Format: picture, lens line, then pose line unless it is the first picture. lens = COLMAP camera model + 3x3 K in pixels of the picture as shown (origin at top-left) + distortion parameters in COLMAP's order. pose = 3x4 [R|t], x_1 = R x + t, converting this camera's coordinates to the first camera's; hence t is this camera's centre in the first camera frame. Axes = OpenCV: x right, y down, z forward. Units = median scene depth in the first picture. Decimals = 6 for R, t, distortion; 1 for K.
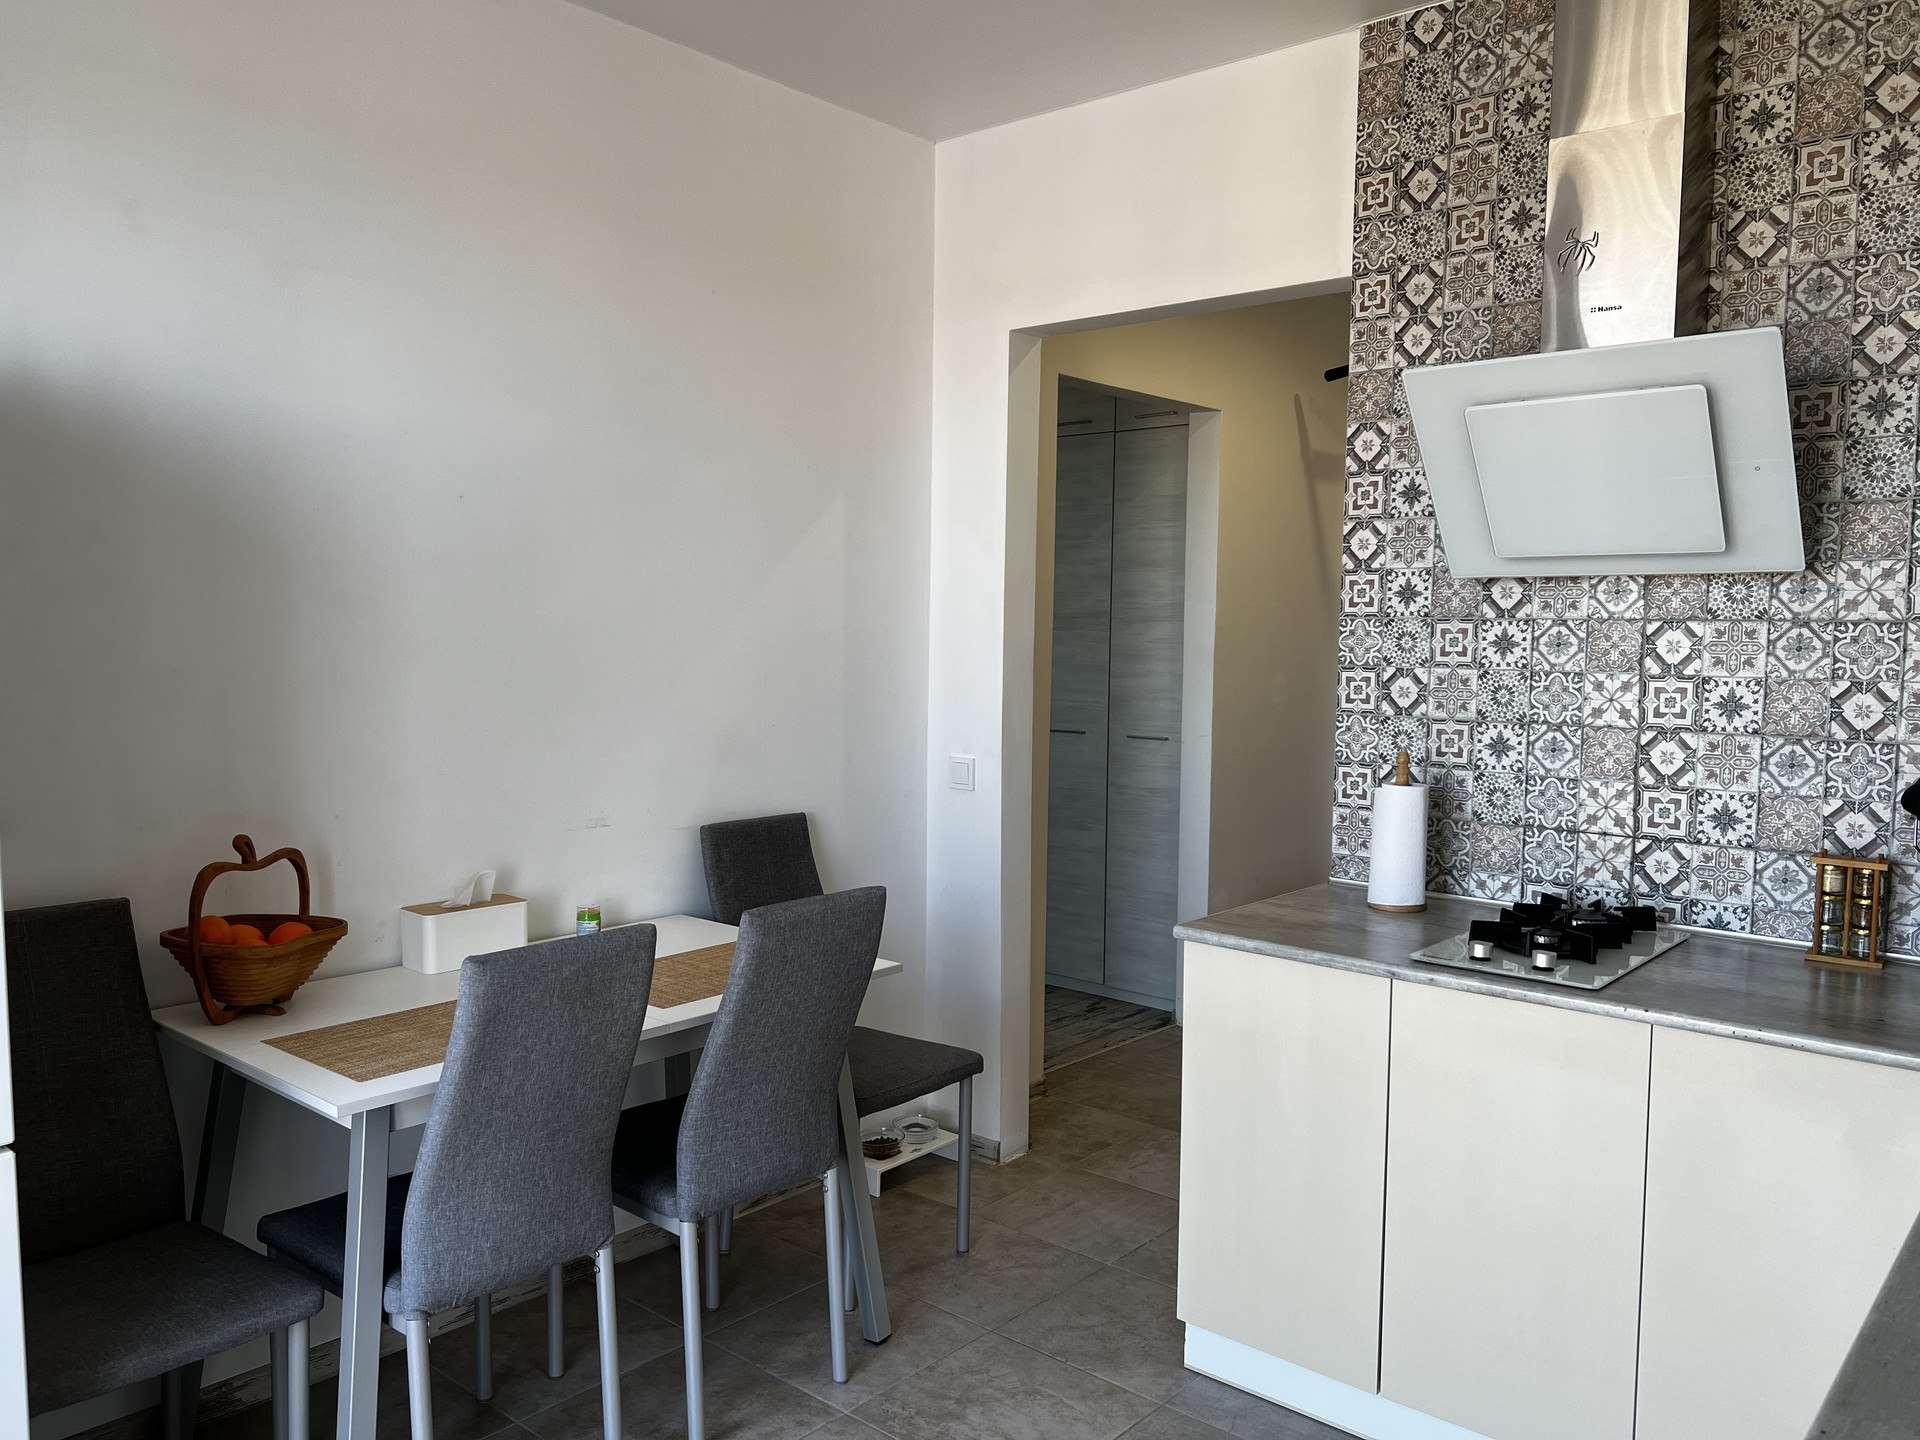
lens RADIAL K [[1440.2, 0, 959.7], [0, 1440.2, 722.4], [0, 0, 1]] dist [0.027393, -0.003940]
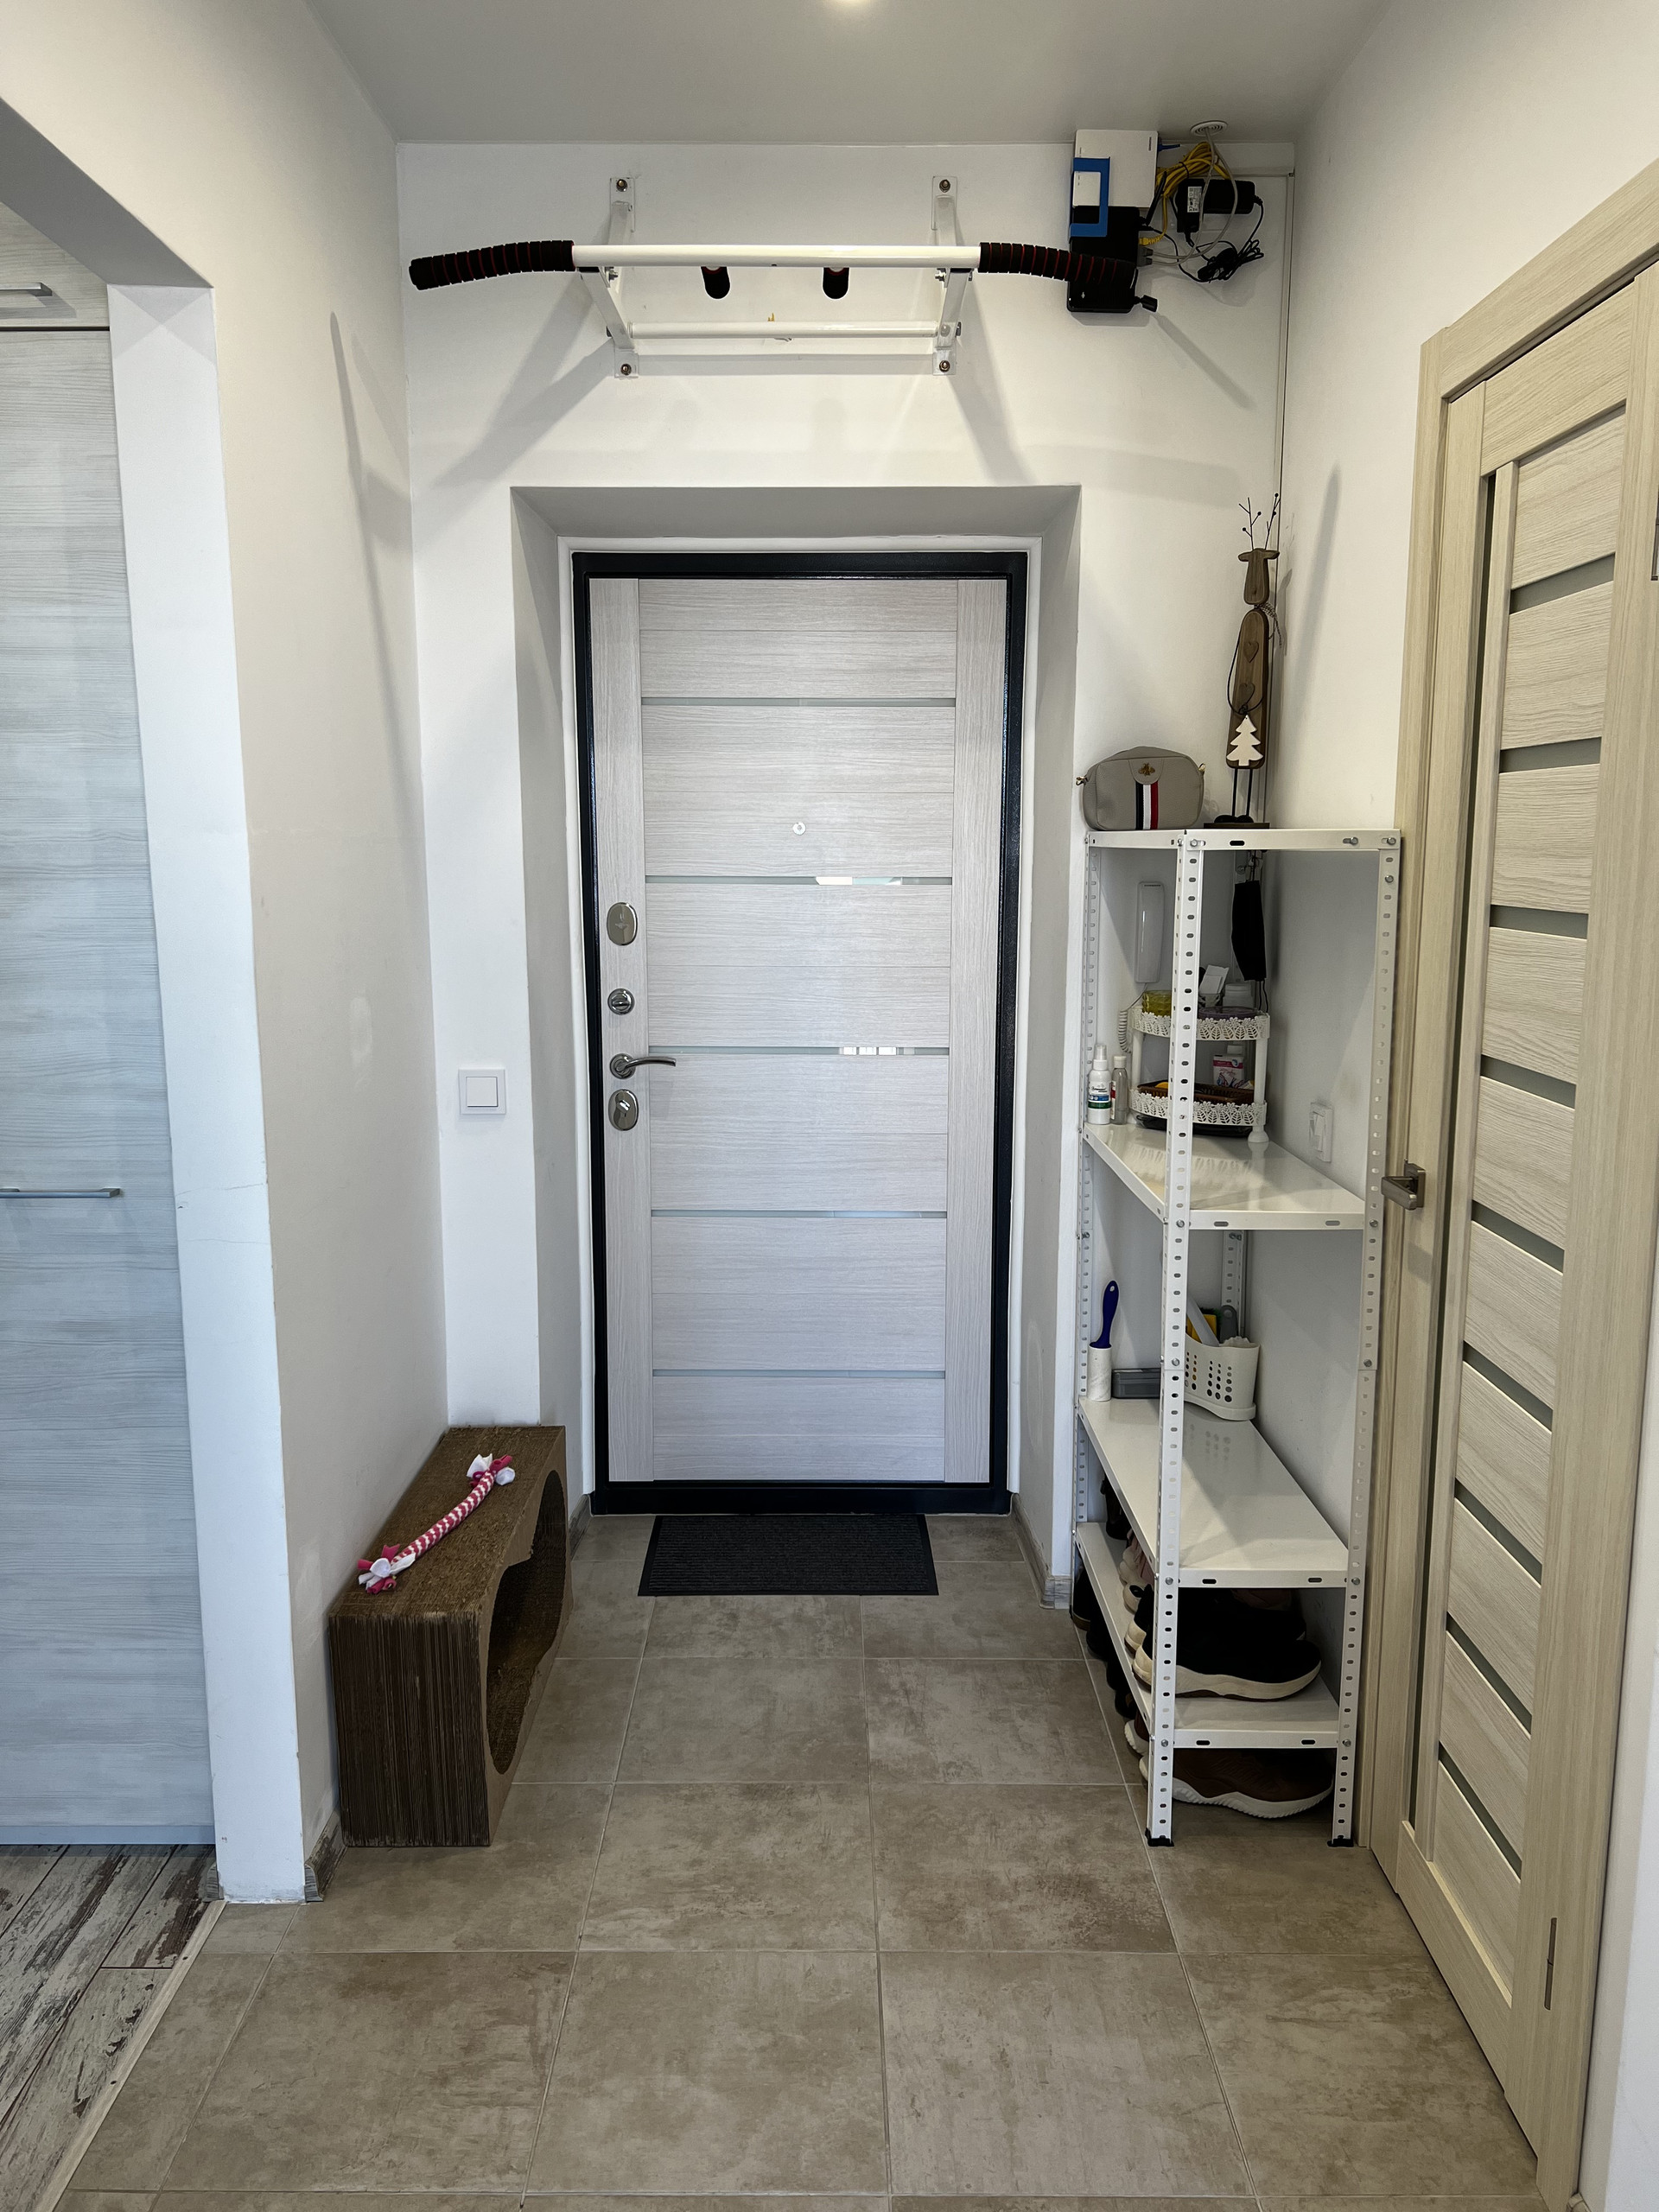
lens RADIAL K [[1659.2, 0, 822.5], [0, 1659.2, 1120.7], [0, 0, 1]] dist [0.027393, -0.003940]
pose [[0.754499, -0.120825, 0.645084, 0.002408], [0.055649, 0.991146, 0.120555, -0.051078], [-0.653938, -0.055060, 0.754542, 0.558200]]
